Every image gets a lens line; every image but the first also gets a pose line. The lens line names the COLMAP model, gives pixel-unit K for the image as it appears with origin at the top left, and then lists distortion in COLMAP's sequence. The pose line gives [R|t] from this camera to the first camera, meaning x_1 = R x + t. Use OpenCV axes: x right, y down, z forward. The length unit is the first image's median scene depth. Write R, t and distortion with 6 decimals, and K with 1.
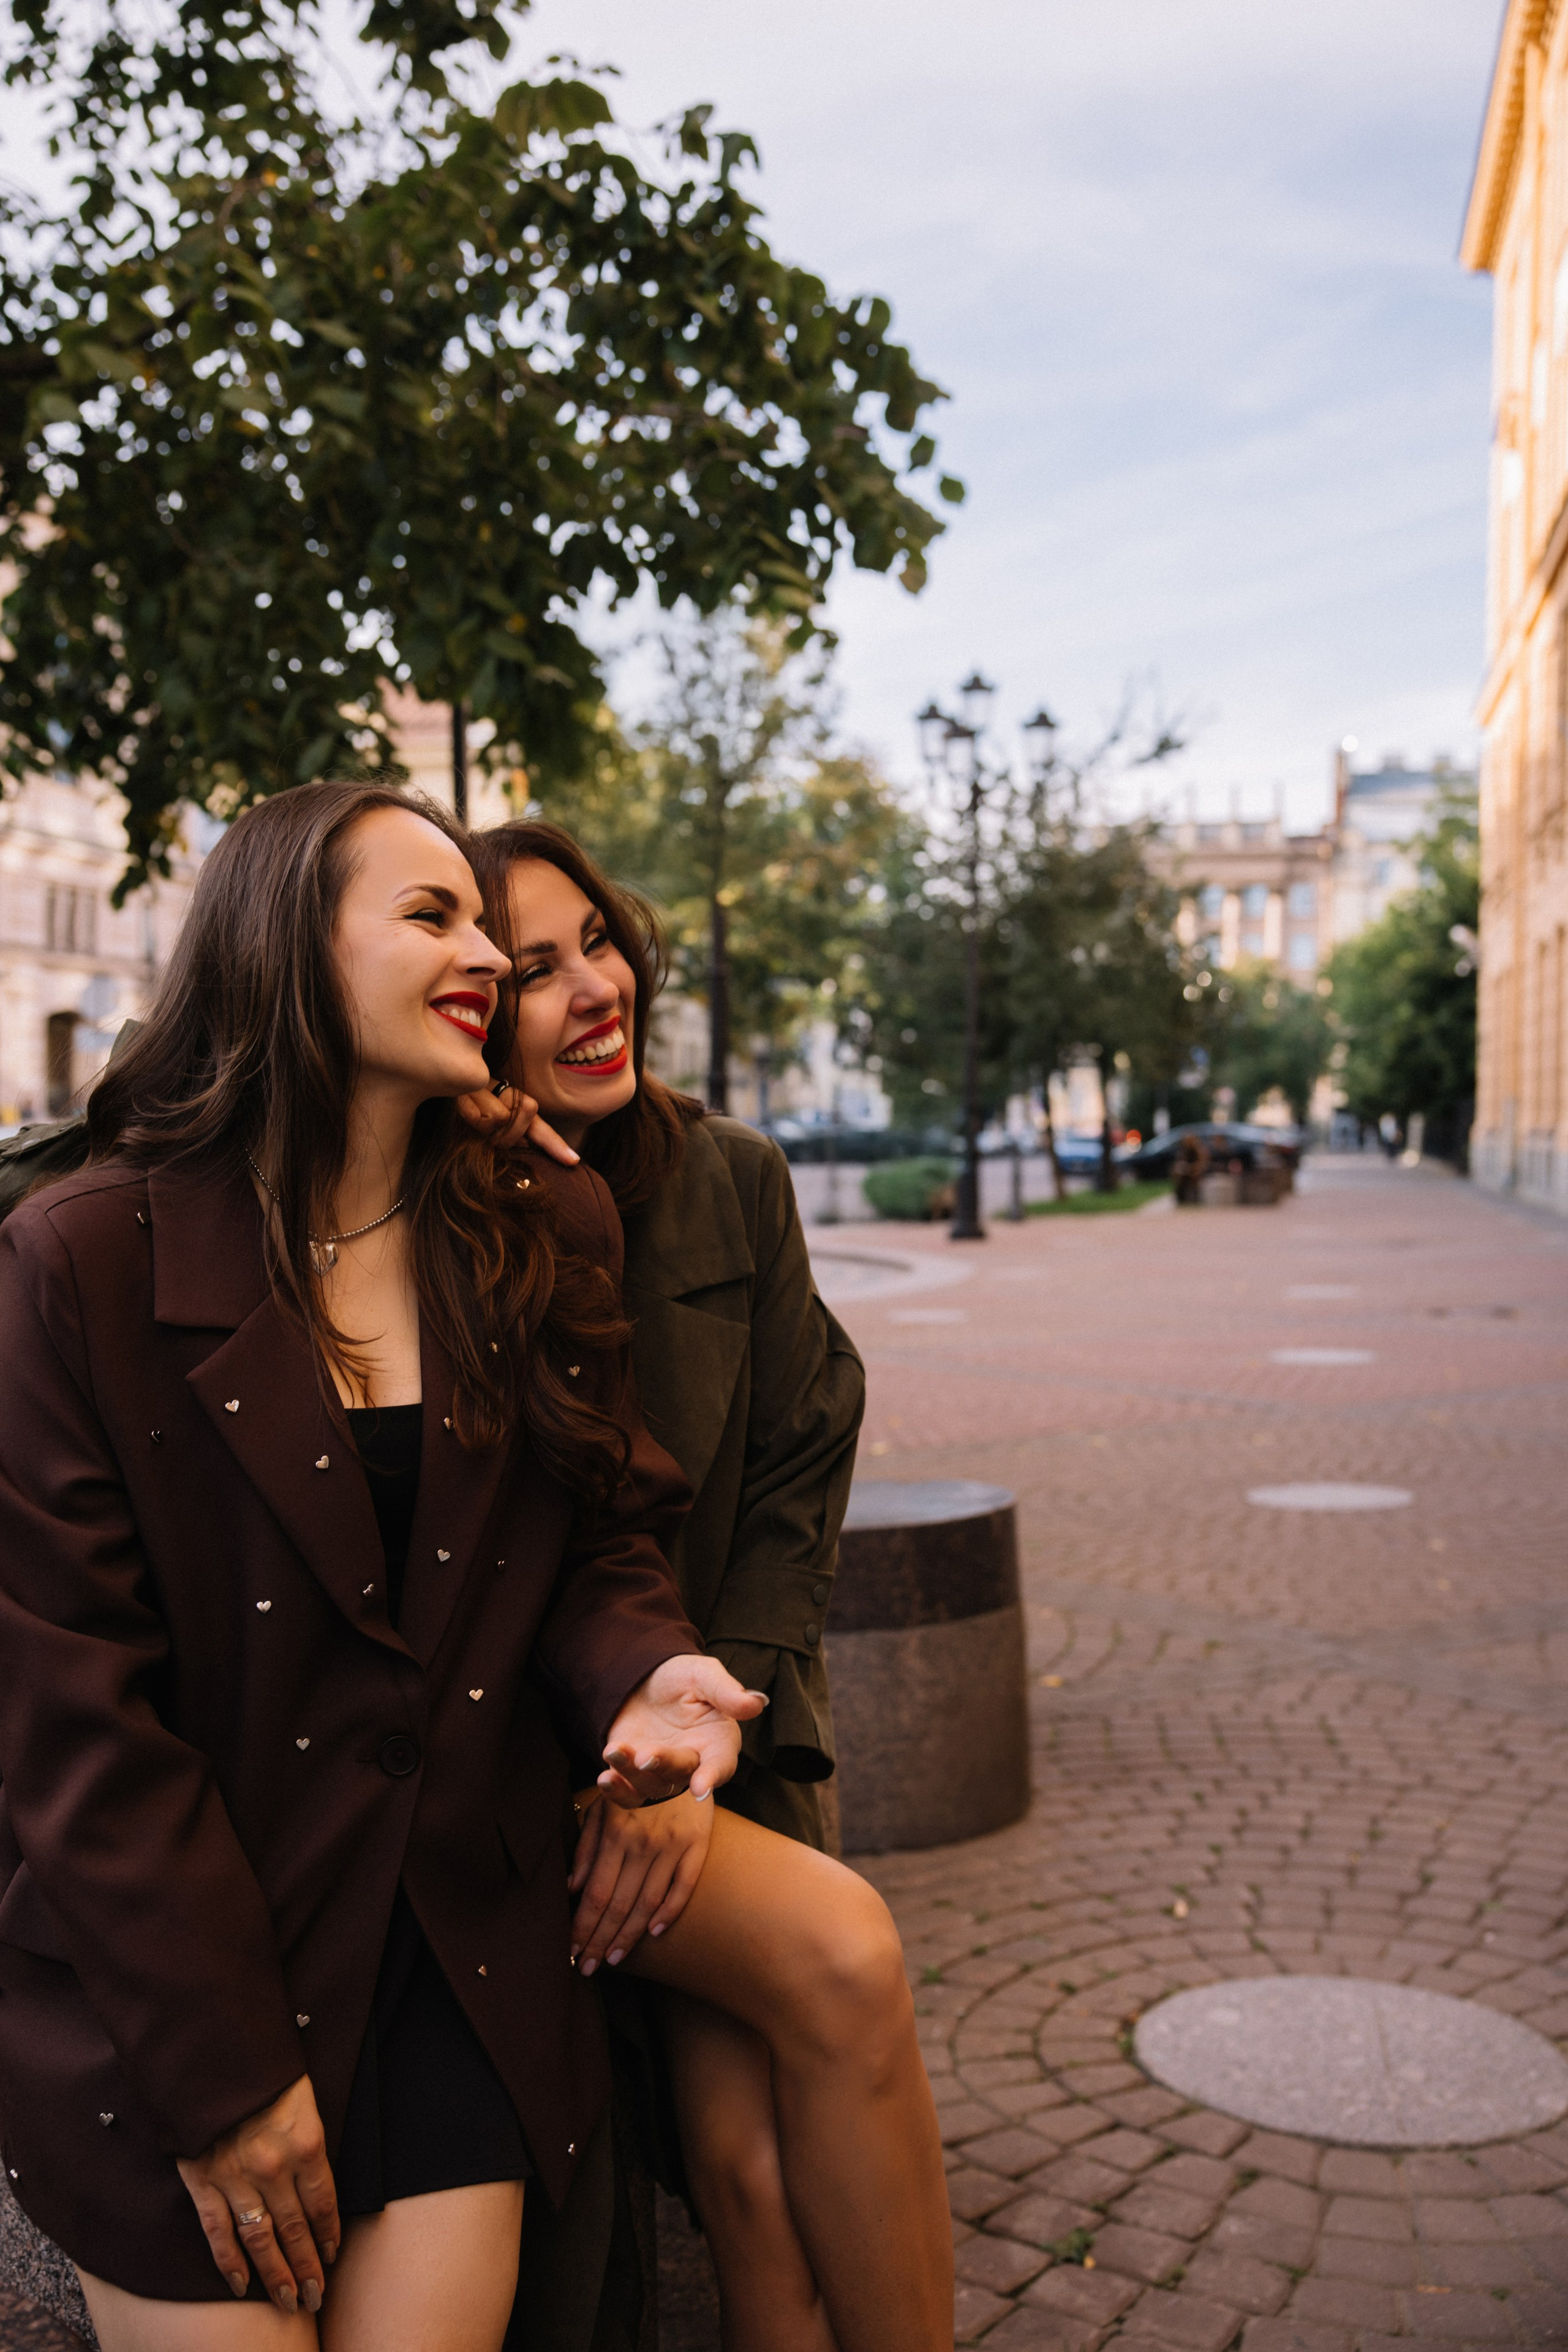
lens RADIAL K [[2719.6, 0, 784.1], [0, 2719.6, 1292.0], [0, 0, 1]] dist [0.005025, 0.250527]
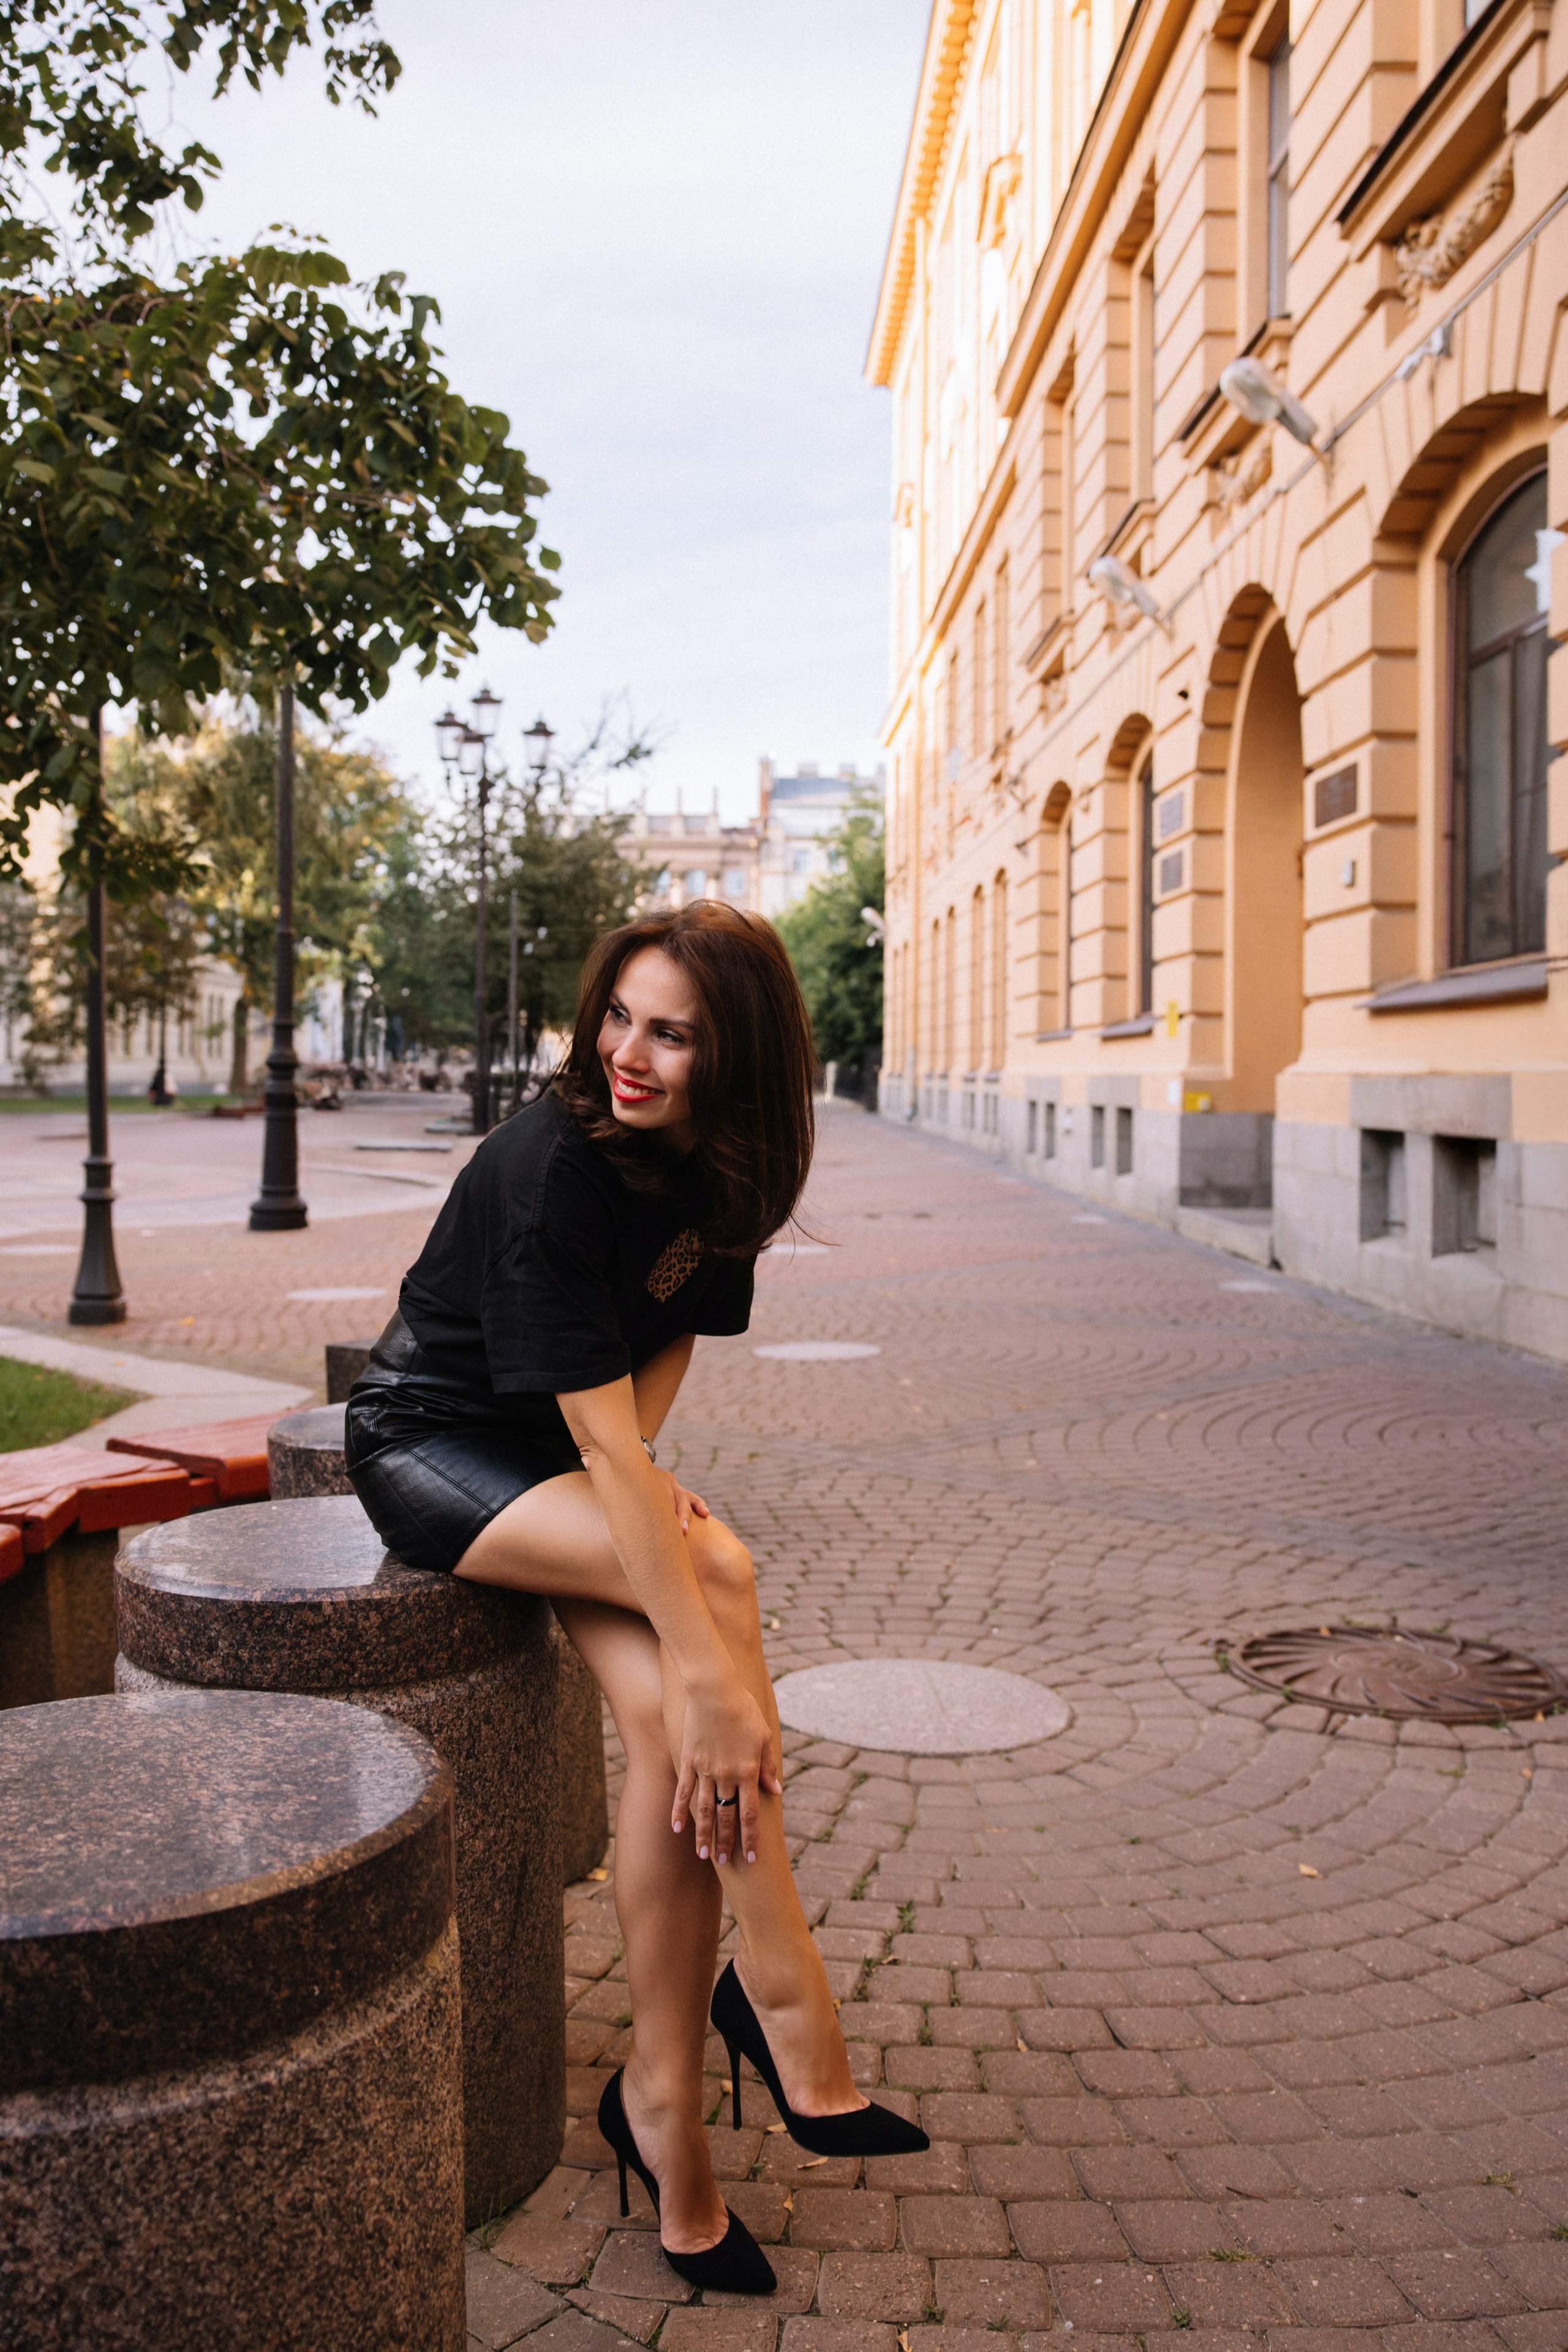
lens RADIAL K [[2312.0, 0, 784.0], [0, 2312.0, 1176.0], [0, 0, 1]] dist [-0.006410, 0.223627]
pose [[0.978469, -0.007209, 0.206267, -0.061849], [0.010331, 0.999848, -0.014062, 0.014115], [-0.206134, 0.015890, 0.978395, -0.093880]]
